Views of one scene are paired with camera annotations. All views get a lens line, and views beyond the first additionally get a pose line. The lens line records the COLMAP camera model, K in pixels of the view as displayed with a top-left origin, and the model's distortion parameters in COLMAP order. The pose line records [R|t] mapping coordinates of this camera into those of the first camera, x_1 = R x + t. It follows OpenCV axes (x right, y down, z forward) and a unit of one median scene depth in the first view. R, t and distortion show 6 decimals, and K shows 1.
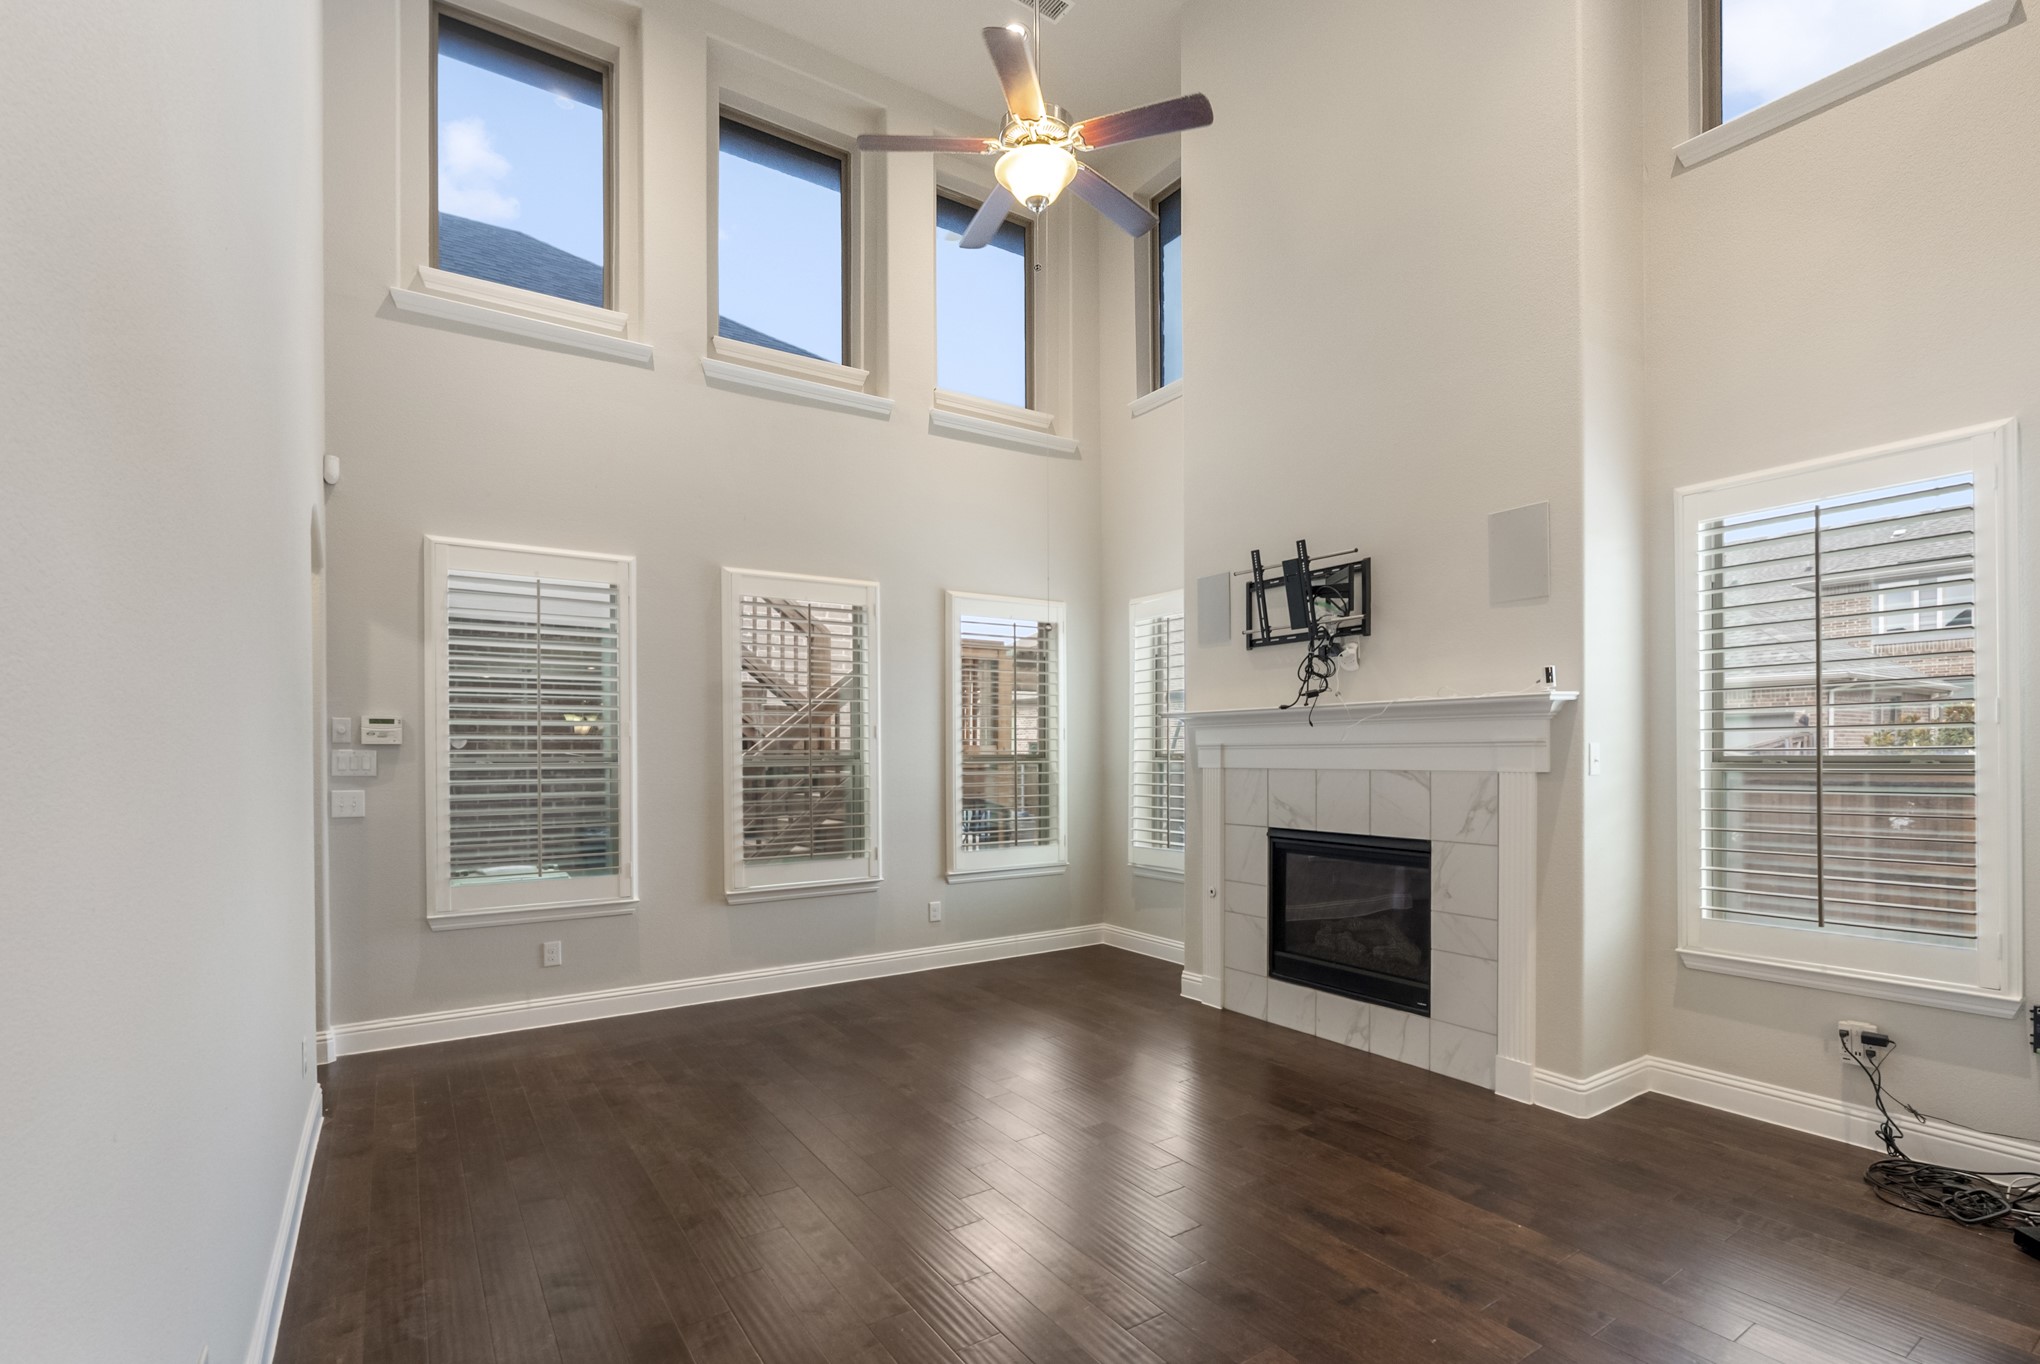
lens RADIAL K [[947.0, 0, 1003.5], [0, 947.0, 763.8], [0, 0, 1]] dist [-0.004064, 0.000733]
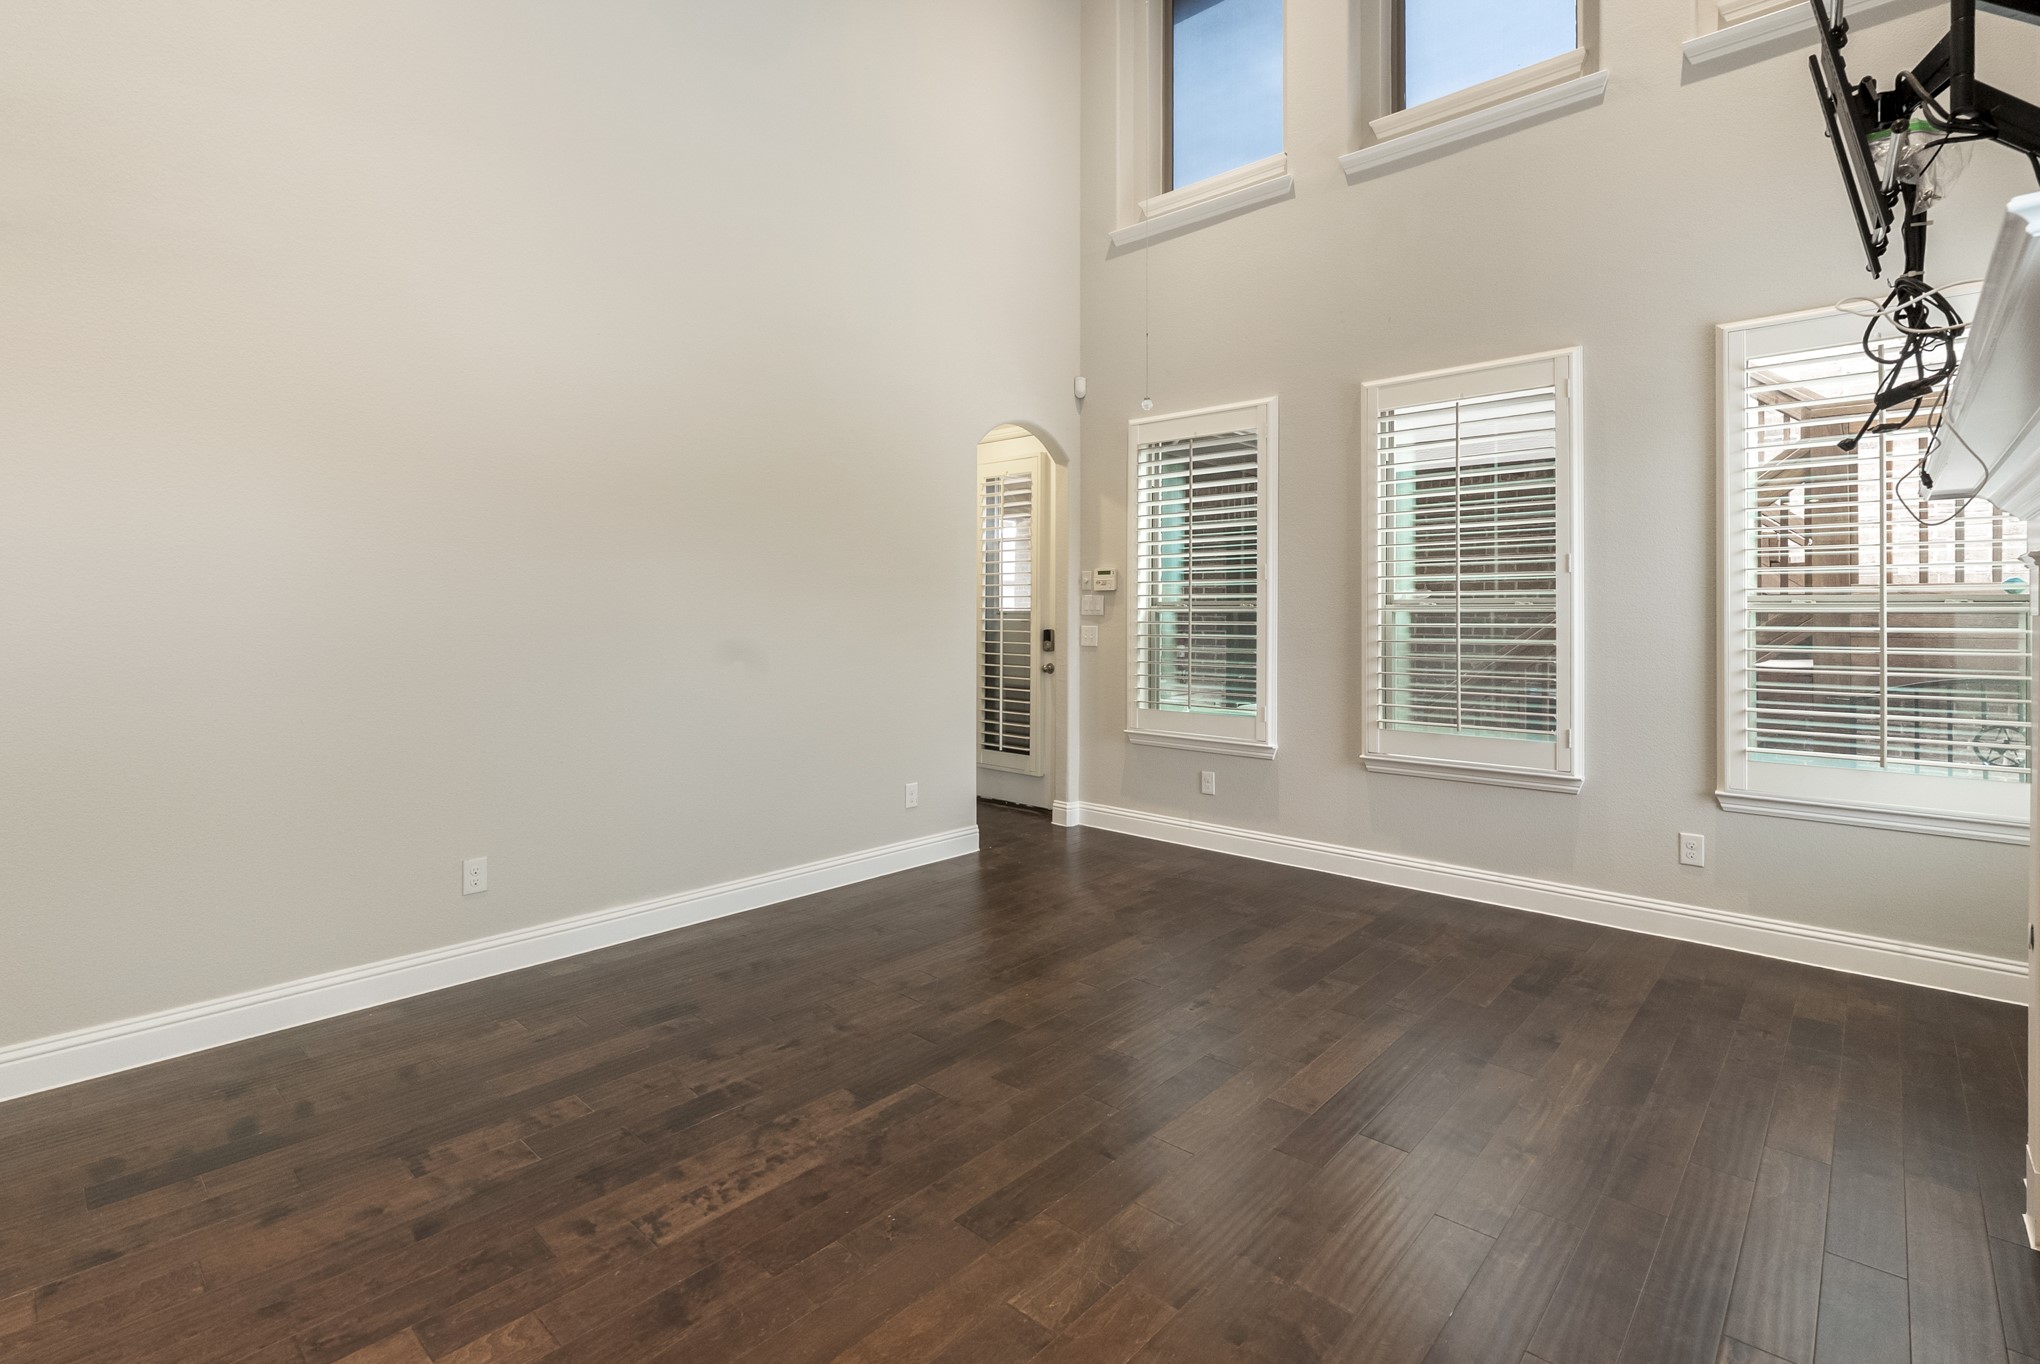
lens RADIAL K [[947.0, 0, 1060.9], [0, 947.0, 606.5], [0, 0, 1]] dist [-0.004064, 0.000733]
pose [[0.260895, -0.001719, -0.965366, 0.543821], [-0.013076, 0.999900, -0.005314, 0.008299], [0.965279, 0.014010, 0.260846, 0.576574]]
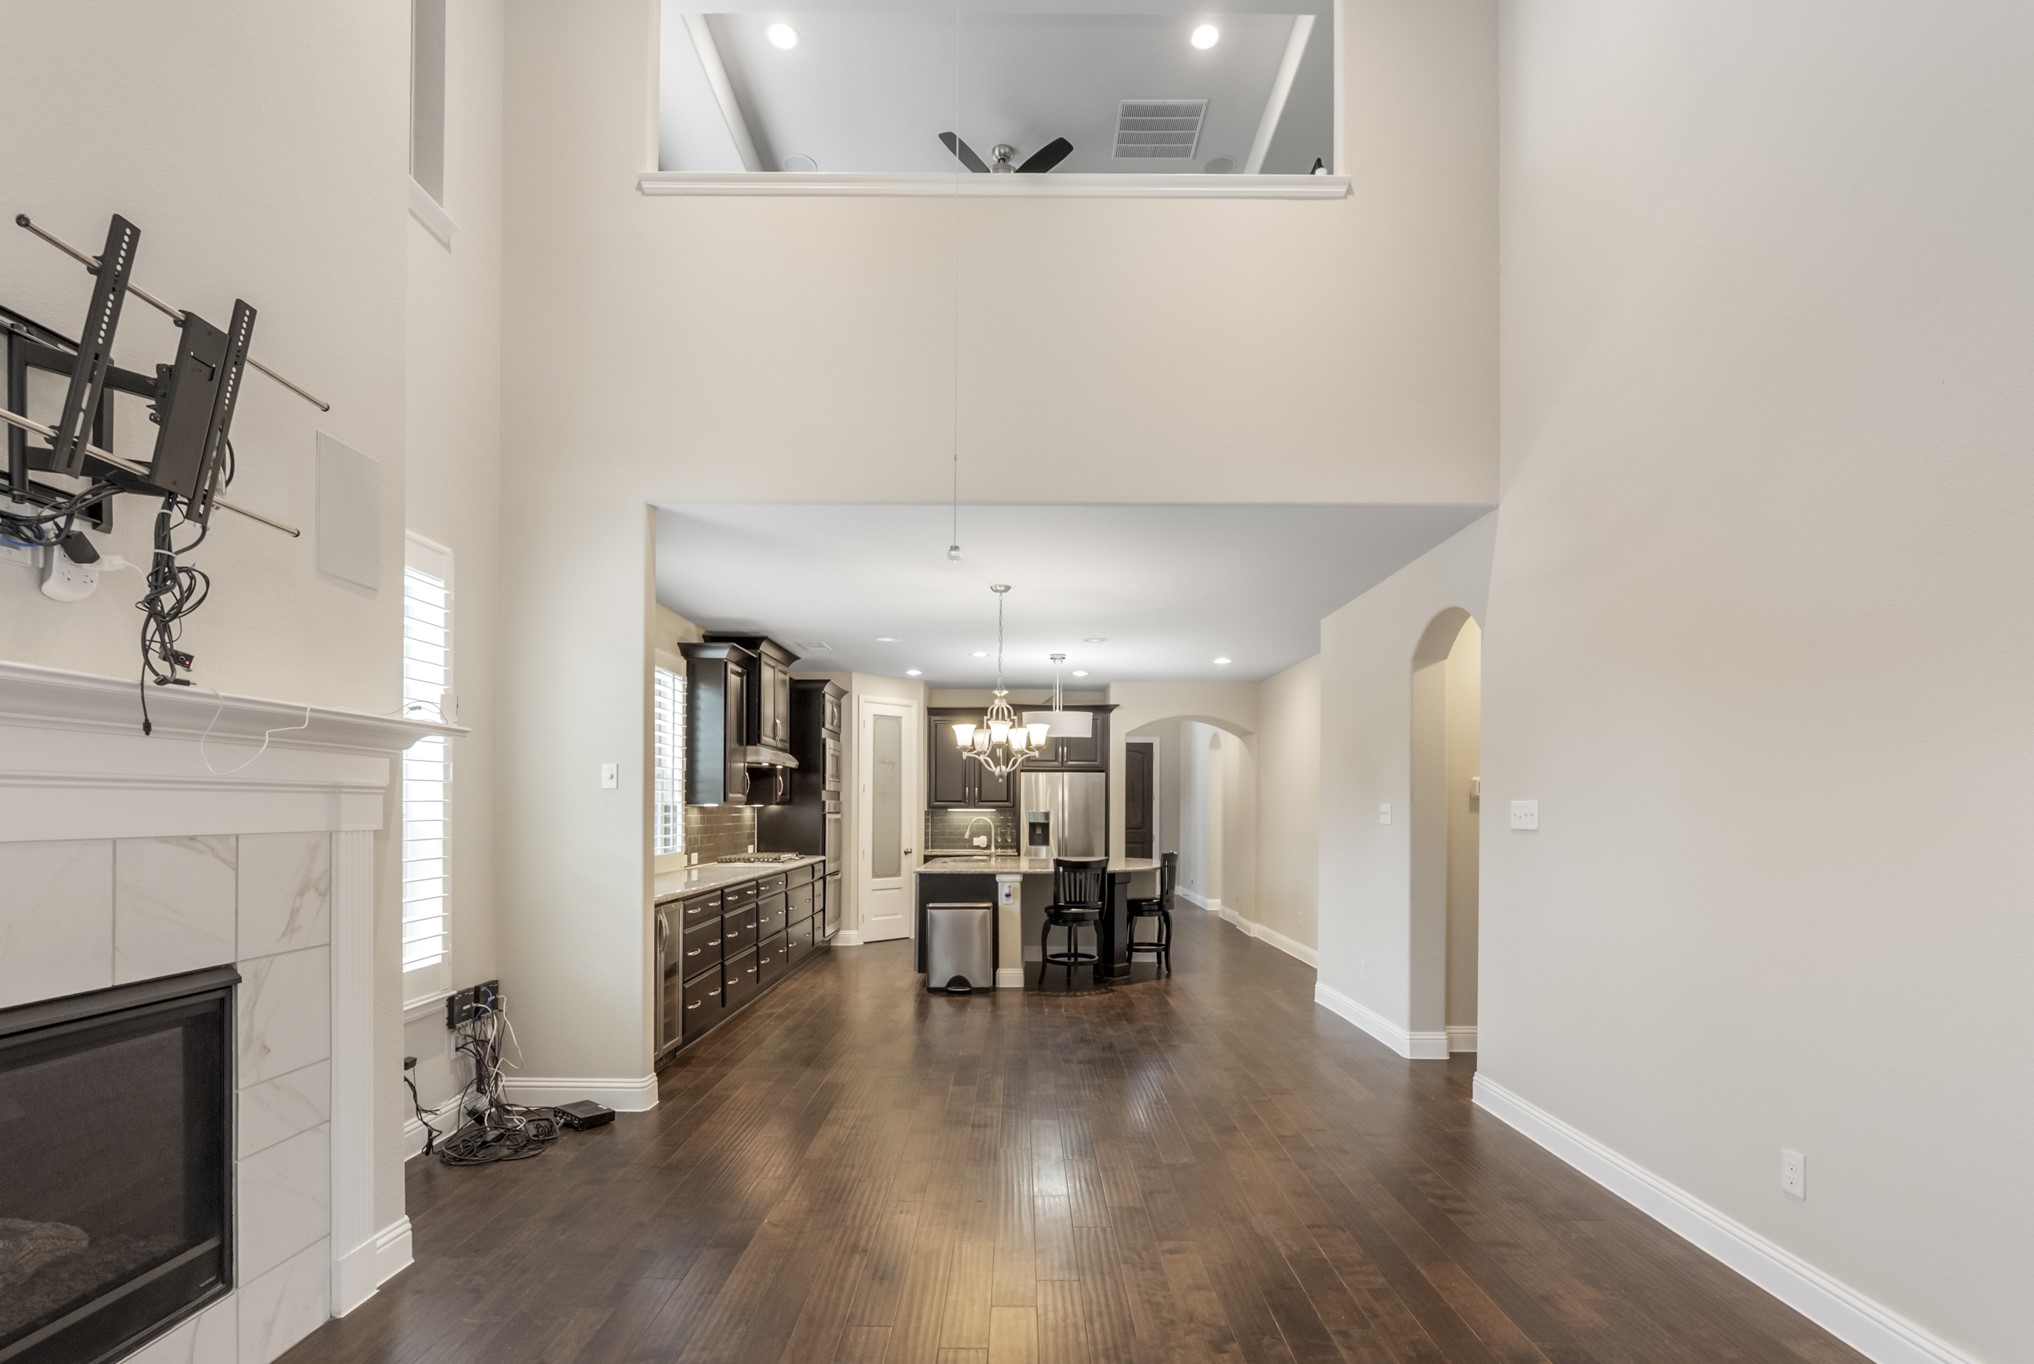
lens RADIAL K [[944.2, 0, 1028.2], [0, 944.2, 814.5], [0, 0, 1]] dist [-0.004064, 0.000733]
pose [[-0.840373, -0.008586, 0.541940, -0.198140], [-0.000531, 0.999887, 0.015018, -0.011138], [-0.542008, 0.012333, -0.840283, 1.071007]]
